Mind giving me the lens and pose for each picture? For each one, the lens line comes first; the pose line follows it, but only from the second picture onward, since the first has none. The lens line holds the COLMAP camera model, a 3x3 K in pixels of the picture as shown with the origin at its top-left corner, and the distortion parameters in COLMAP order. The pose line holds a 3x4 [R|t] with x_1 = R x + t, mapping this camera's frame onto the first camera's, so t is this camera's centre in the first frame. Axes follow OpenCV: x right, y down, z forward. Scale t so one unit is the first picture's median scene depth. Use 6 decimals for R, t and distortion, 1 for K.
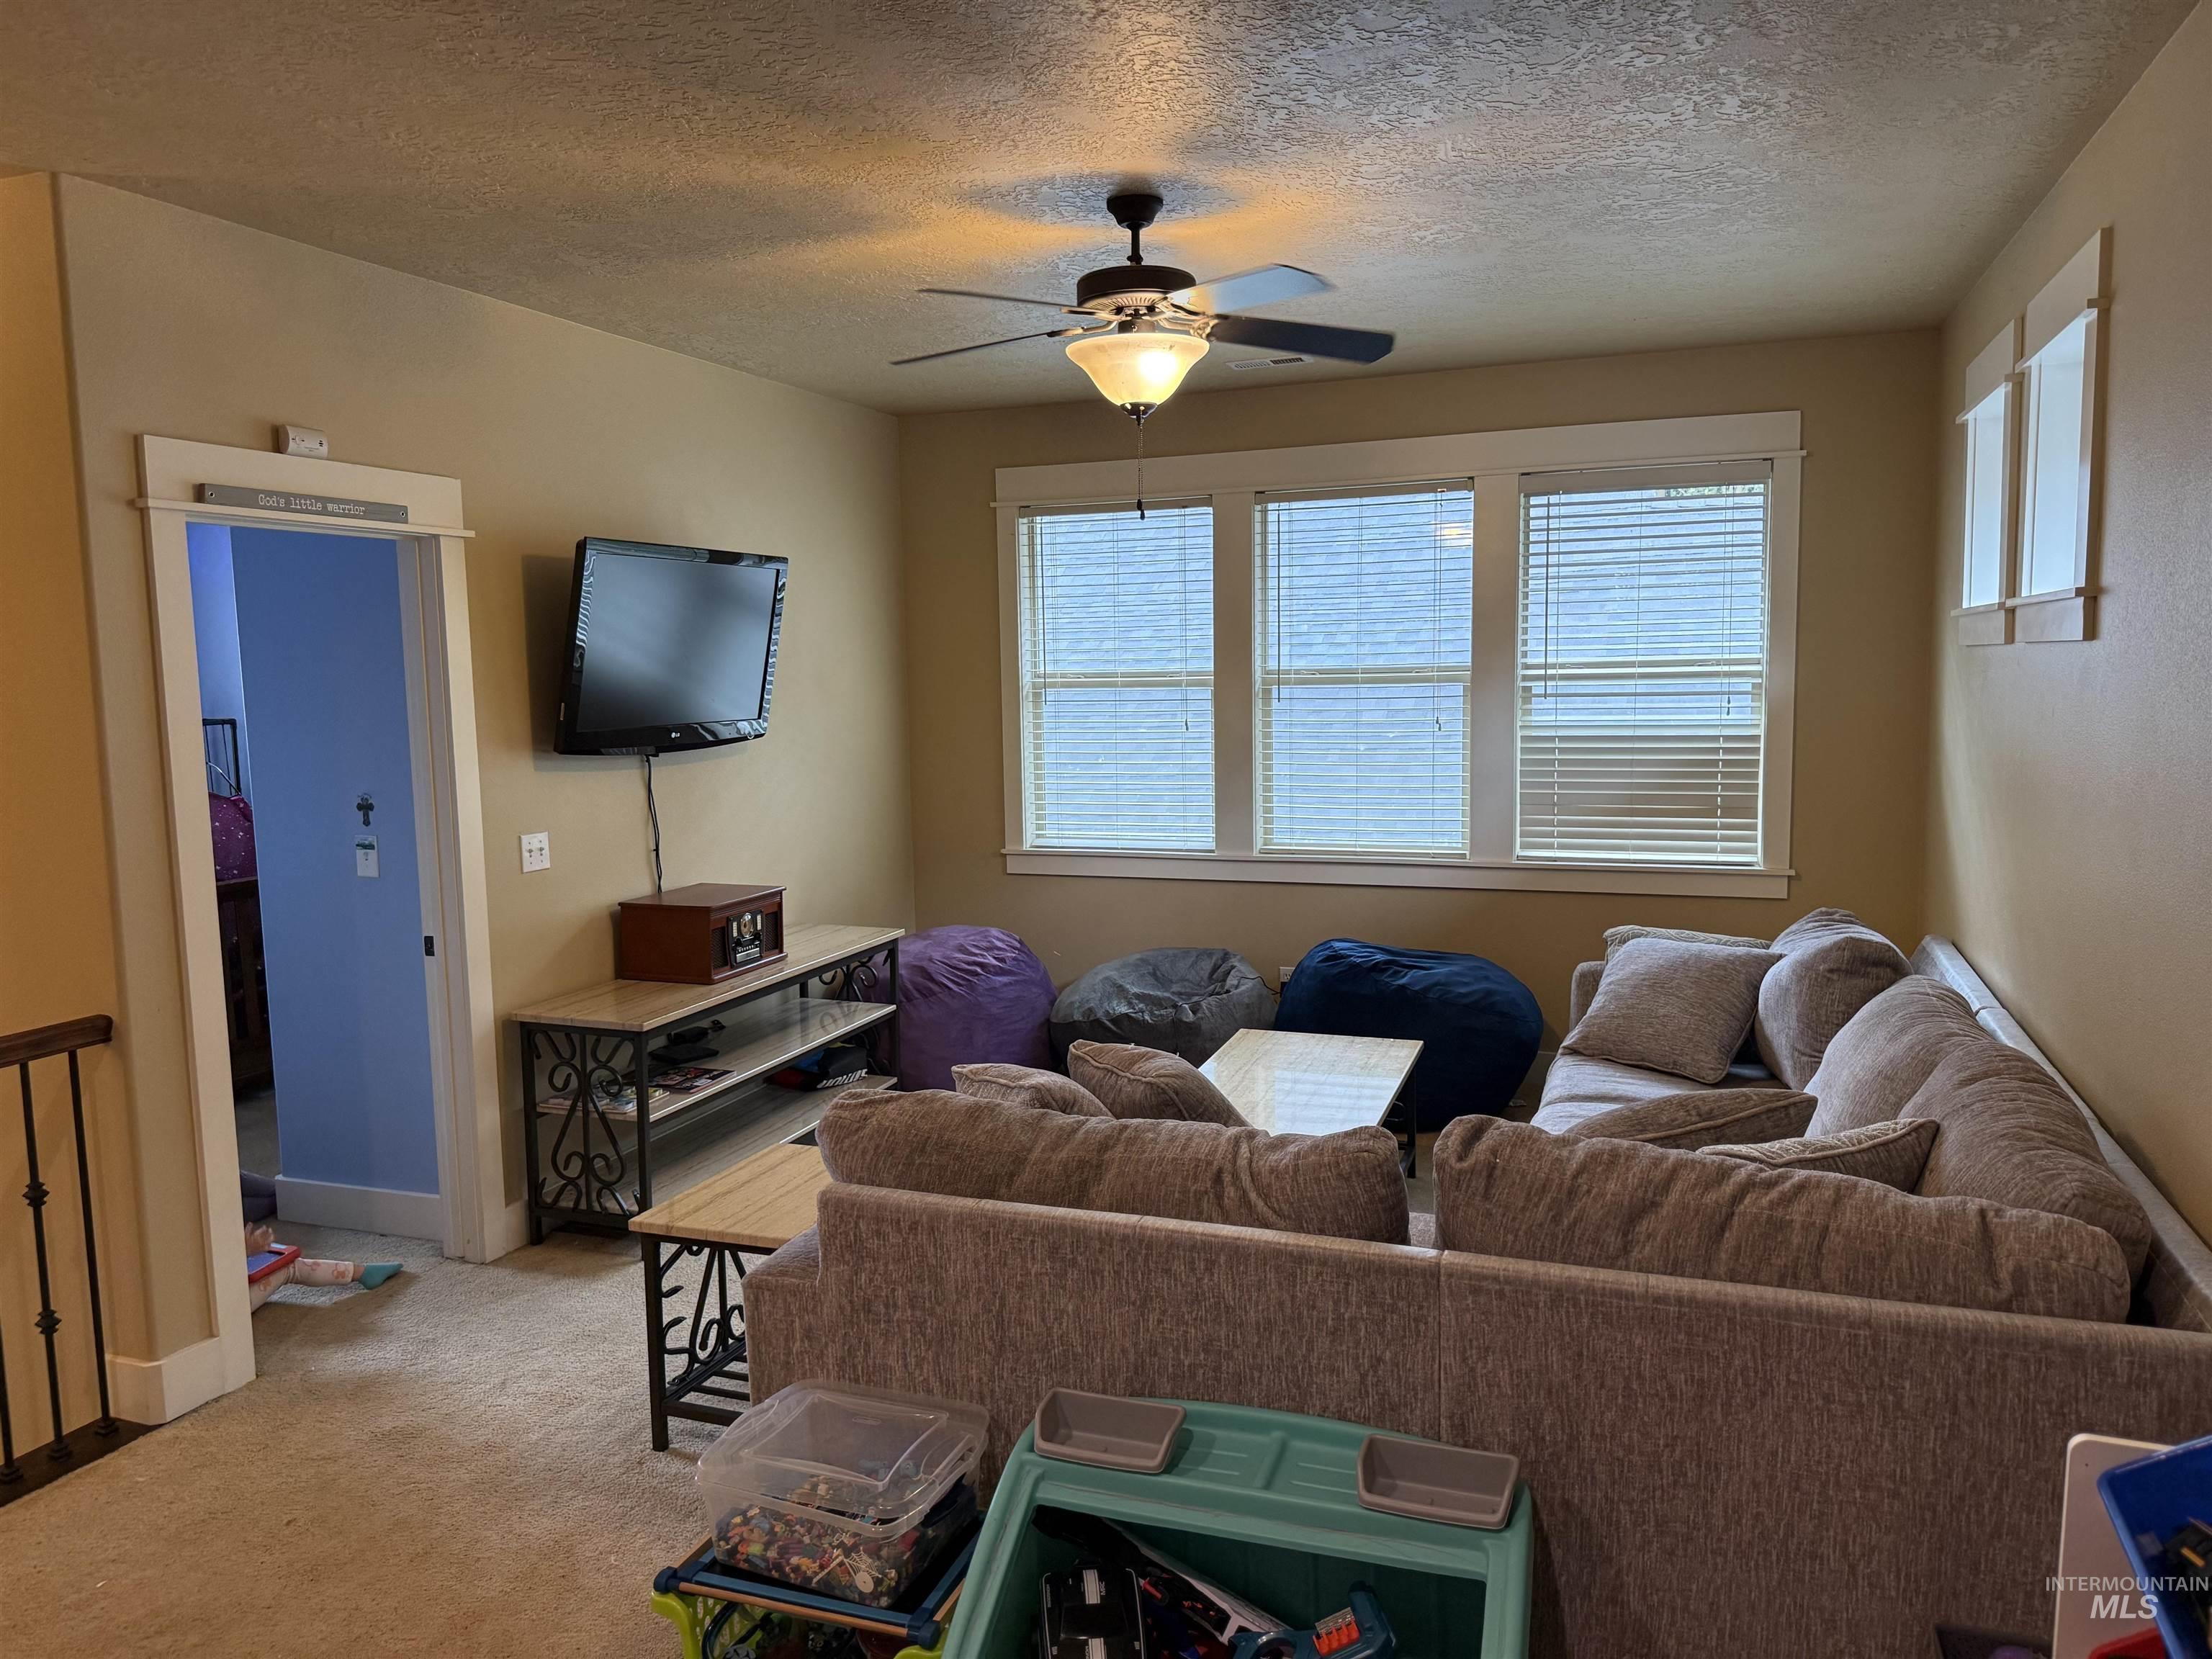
lens RADIAL K [[1544.7, 0, 1107.0], [0, 1544.7, 822.6], [0, 0, 1]] dist [-0.003372, -0.005401]
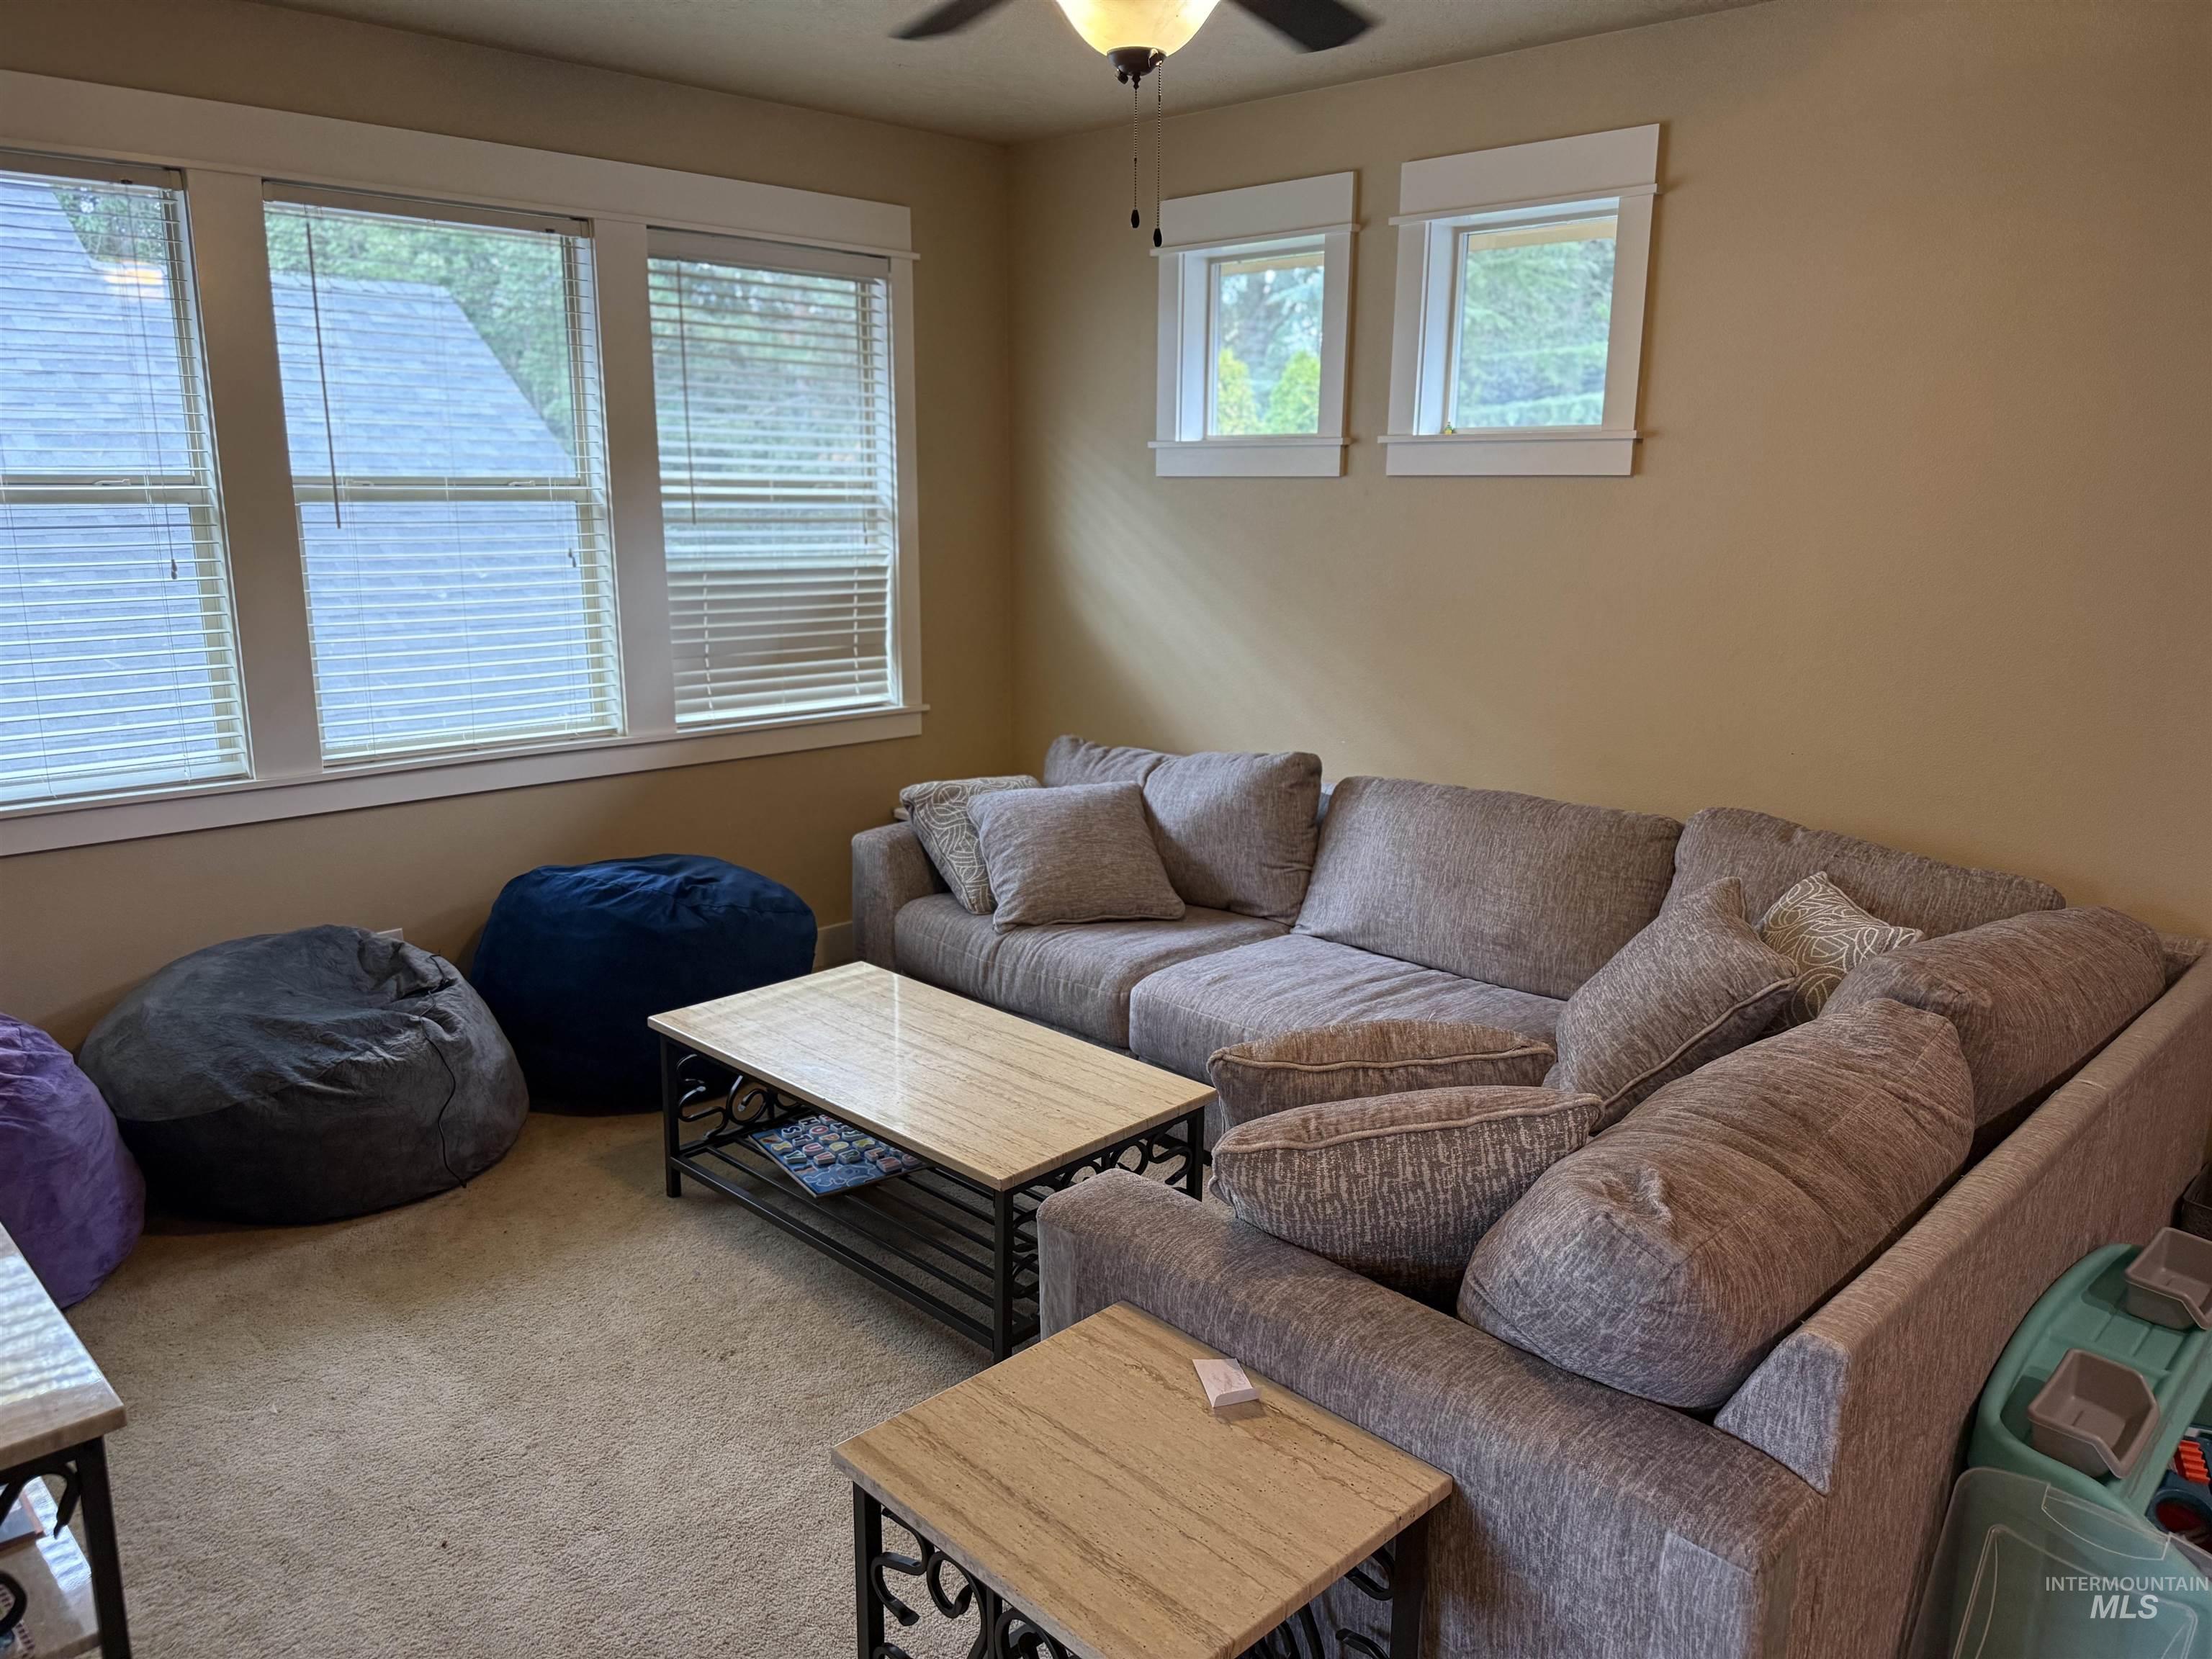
lens RADIAL K [[1544.7, 0, 1107.2], [0, 1544.7, 844.2], [0, 0, 1]] dist [-0.003372, -0.005401]
pose [[0.404245, -0.181034, 0.896556, -0.381888], [0.071771, 0.983473, 0.166223, -0.035147], [-0.911831, -0.002848, 0.410557, 0.474404]]
